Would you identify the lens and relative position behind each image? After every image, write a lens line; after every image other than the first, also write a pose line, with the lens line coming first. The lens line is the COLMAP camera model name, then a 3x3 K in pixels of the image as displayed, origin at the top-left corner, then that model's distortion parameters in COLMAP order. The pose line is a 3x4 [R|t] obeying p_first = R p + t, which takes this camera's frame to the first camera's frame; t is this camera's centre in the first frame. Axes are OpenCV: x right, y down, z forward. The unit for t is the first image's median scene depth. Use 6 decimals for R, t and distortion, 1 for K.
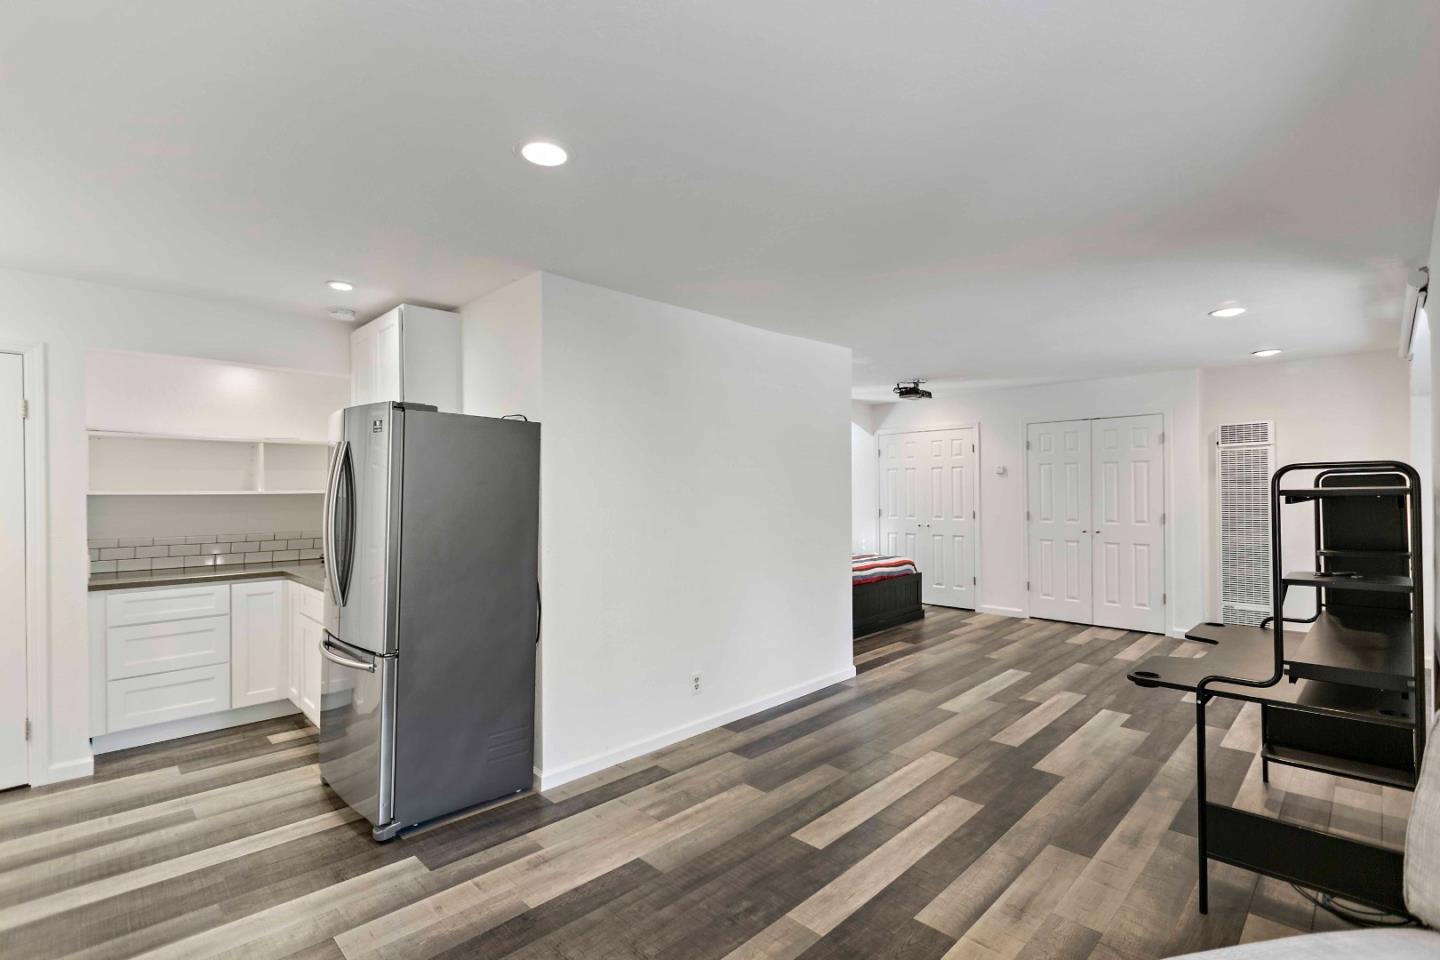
lens RADIAL K [[658.4, 0, 719.0], [0, 658.4, 488.5], [0, 0, 1]] dist [0.000541, -0.002536]
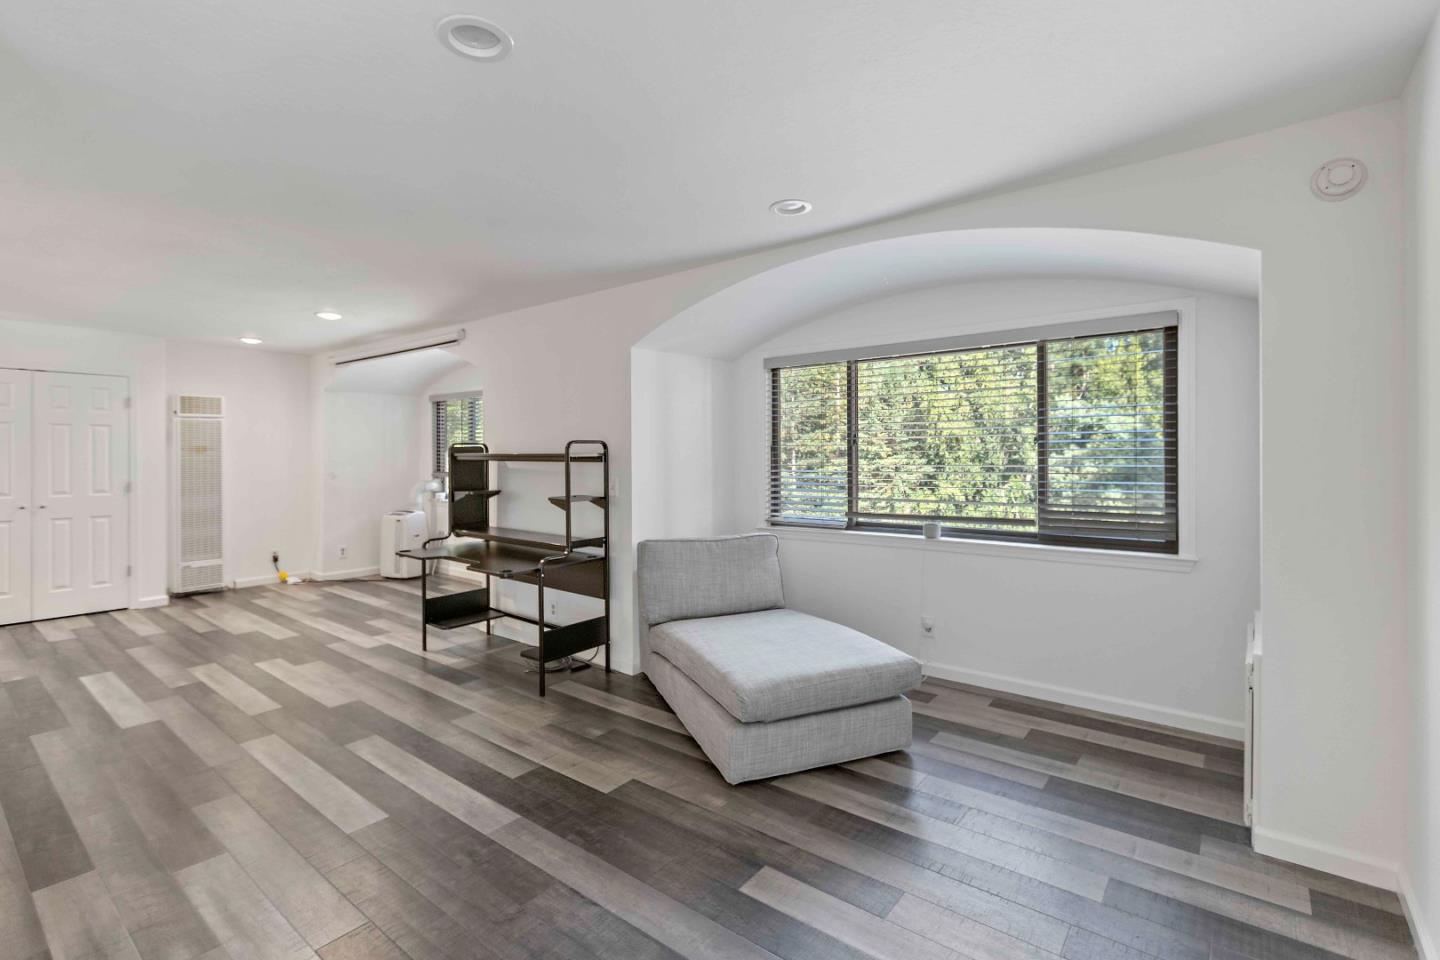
lens RADIAL K [[658.4, 0, 715.1], [0, 658.4, 470.6], [0, 0, 1]] dist [0.000541, -0.002536]
pose [[-0.121472, -0.016294, 0.992461, -0.648406], [-0.001670, 0.999867, 0.016211, 0.009638], [-0.992593, 0.000312, -0.121483, 0.469335]]
